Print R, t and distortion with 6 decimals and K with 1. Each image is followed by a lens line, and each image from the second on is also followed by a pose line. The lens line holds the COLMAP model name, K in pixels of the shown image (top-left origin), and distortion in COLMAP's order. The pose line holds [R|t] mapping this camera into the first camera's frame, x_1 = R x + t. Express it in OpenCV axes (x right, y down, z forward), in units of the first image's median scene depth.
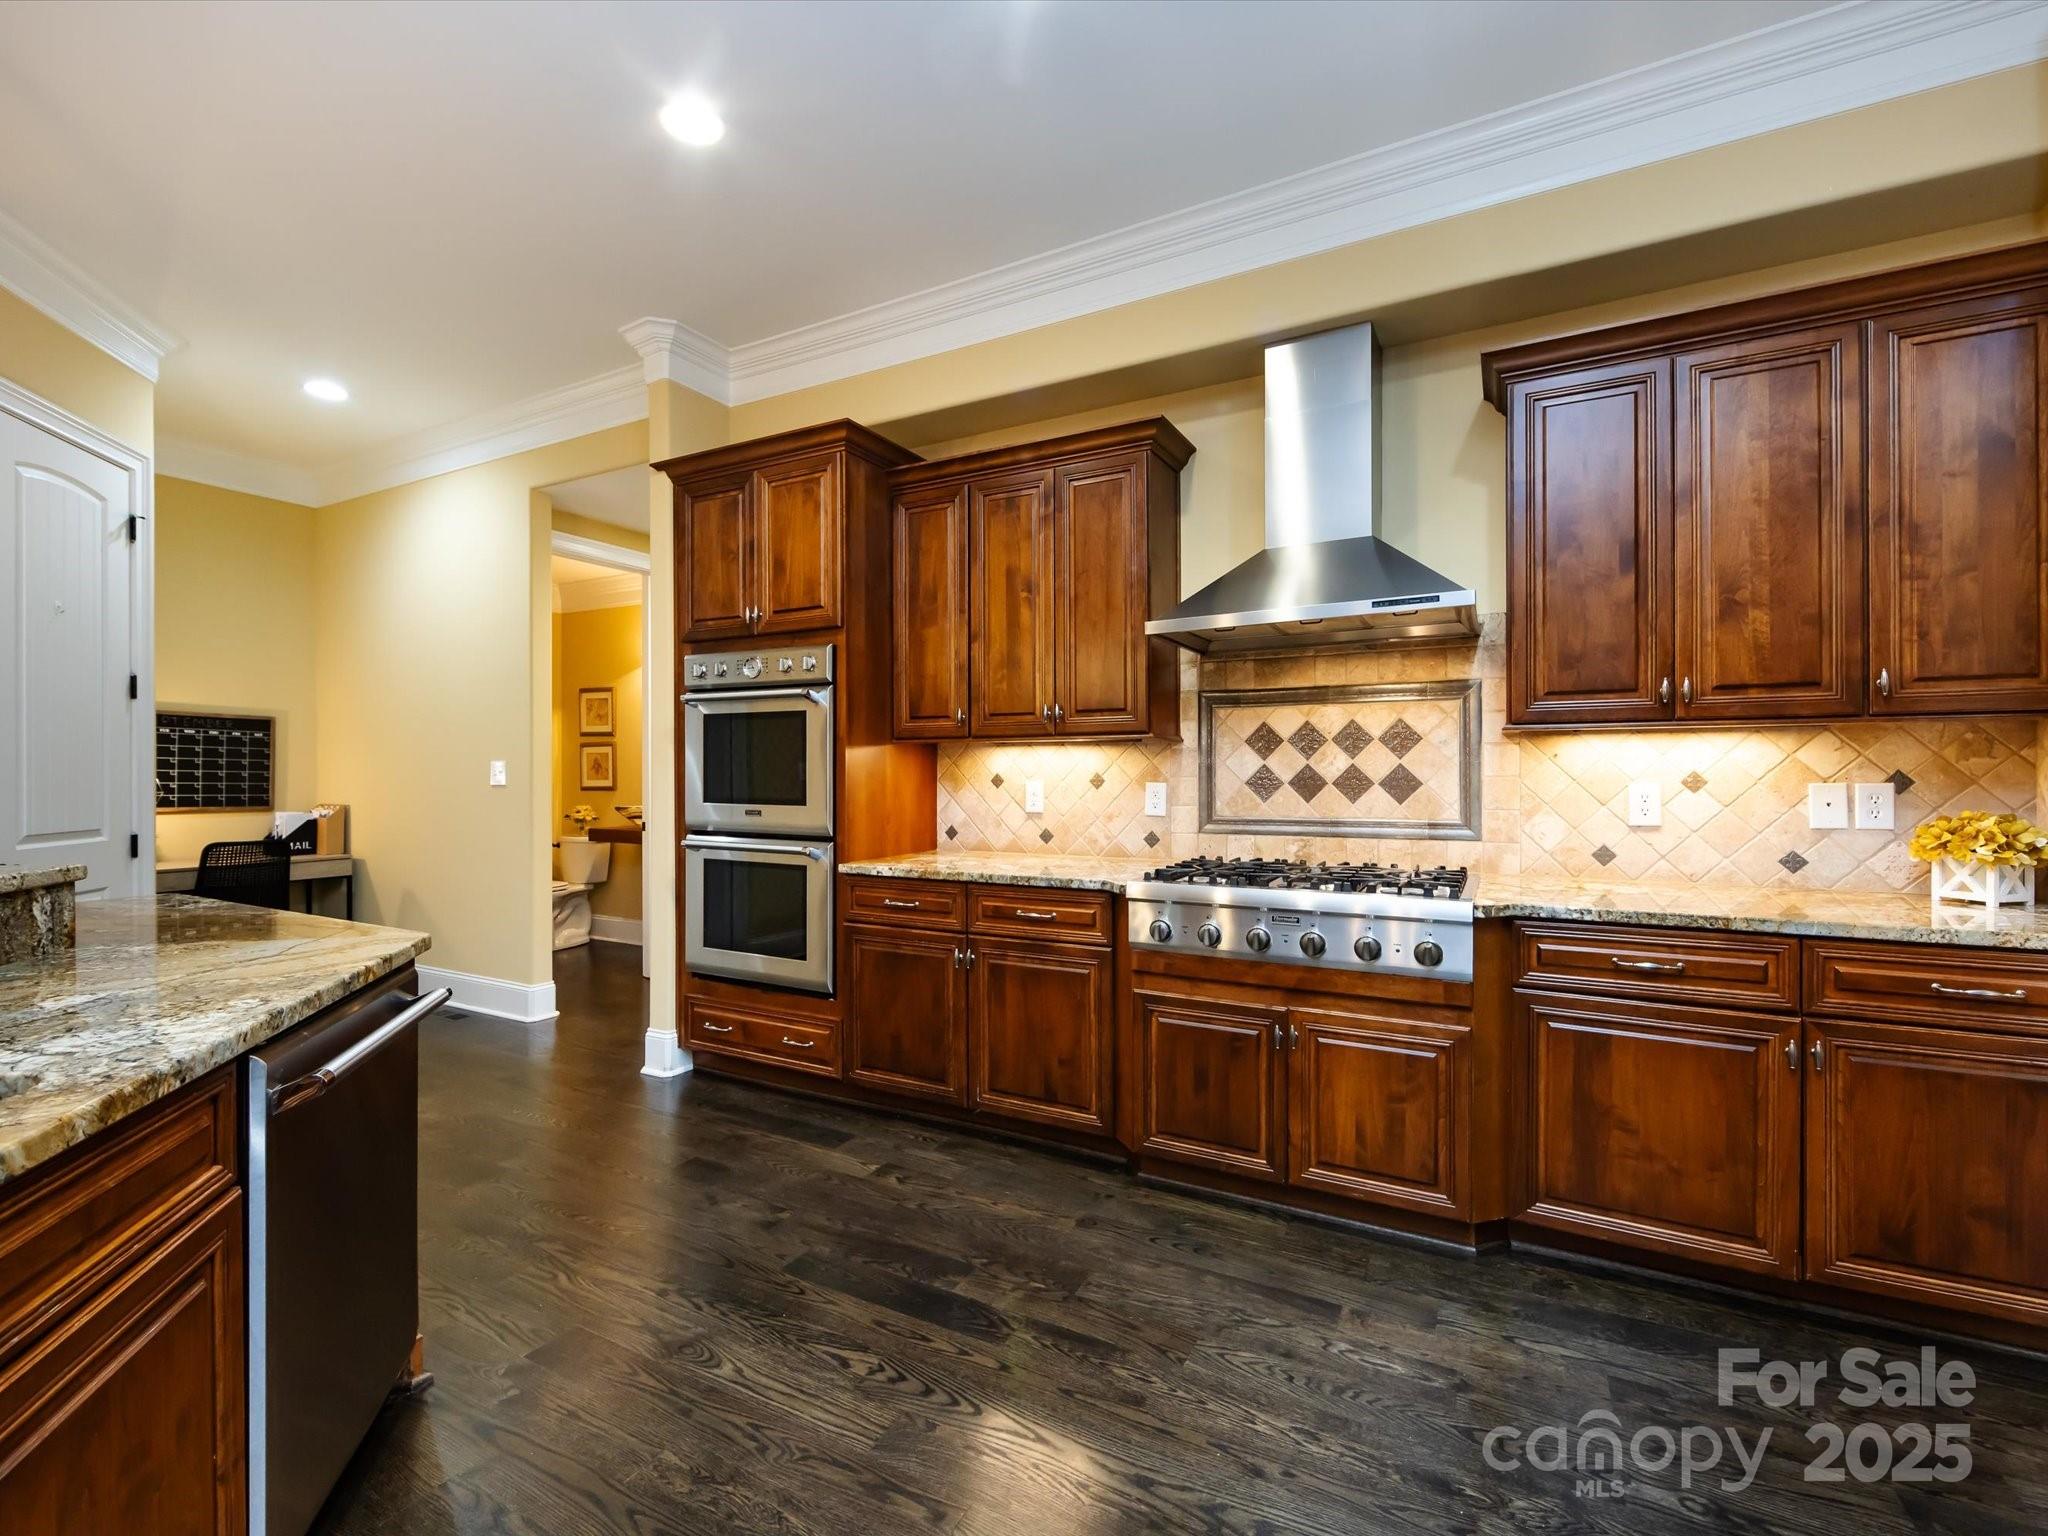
lens RADIAL K [[905.2, 0, 1018.7], [0, 905.2, 770.3], [0, 0, 1]] dist [-0.002051, -0.000396]
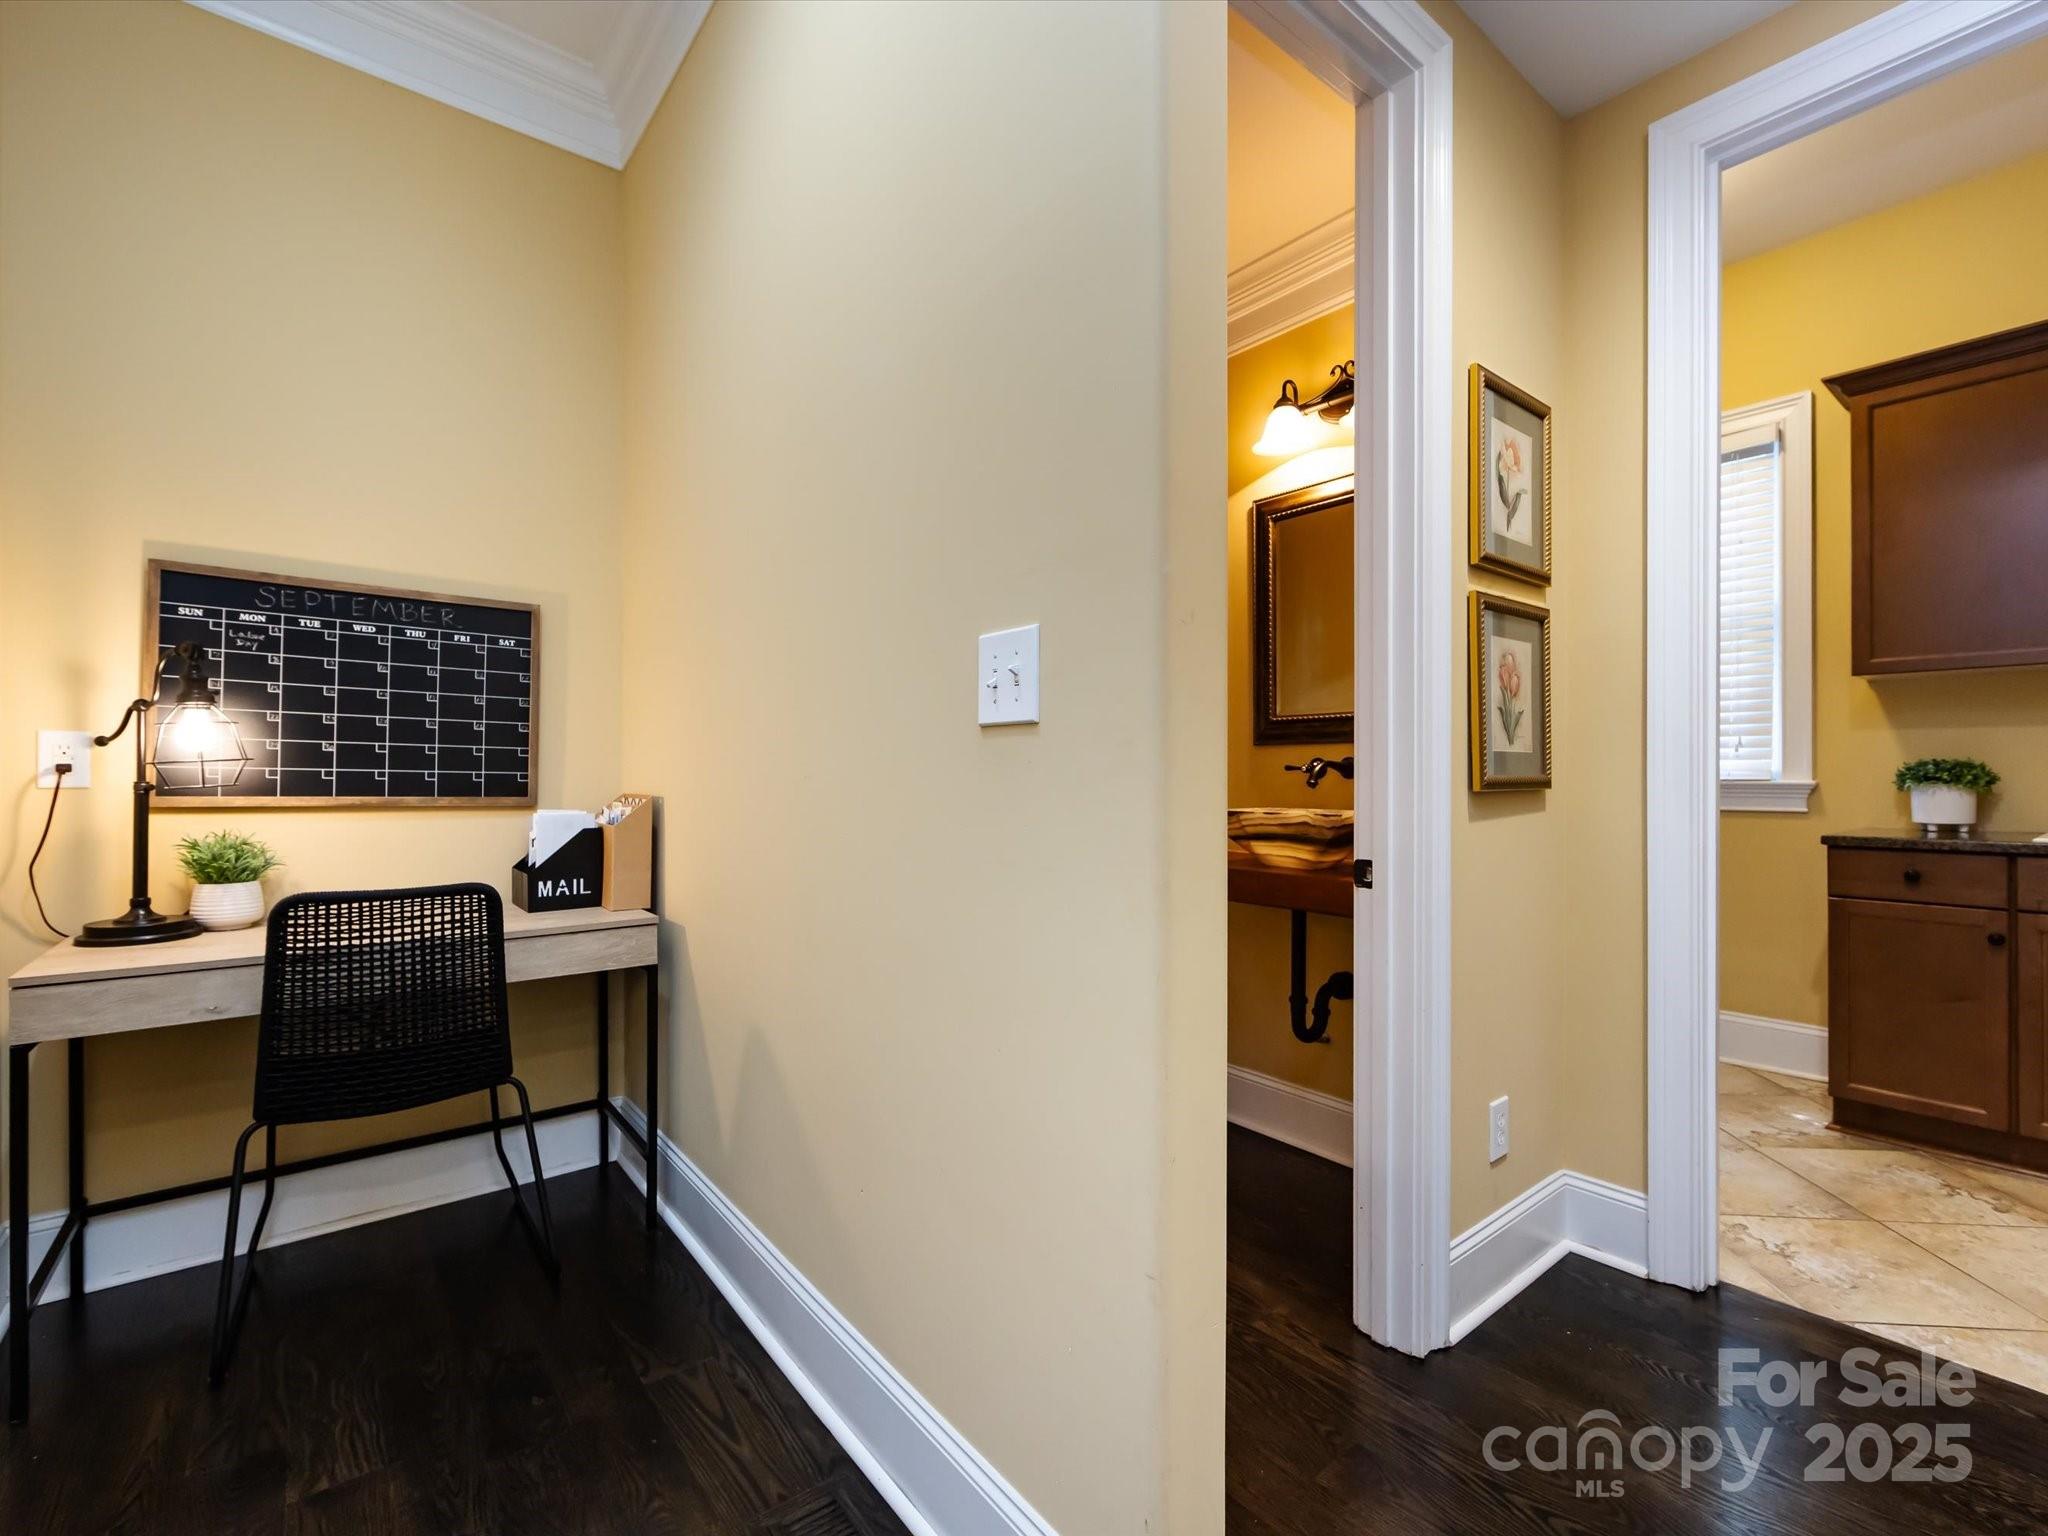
lens RADIAL K [[905.2, 0, 1024.1], [0, 905.2, 774.6], [0, 0, 1]] dist [-0.002051, -0.000396]
pose [[0.919456, 0.001921, -0.393189, -0.426299], [-0.000457, 0.999993, 0.003817, 0.027378], [0.393194, -0.003330, 0.919450, 0.696213]]
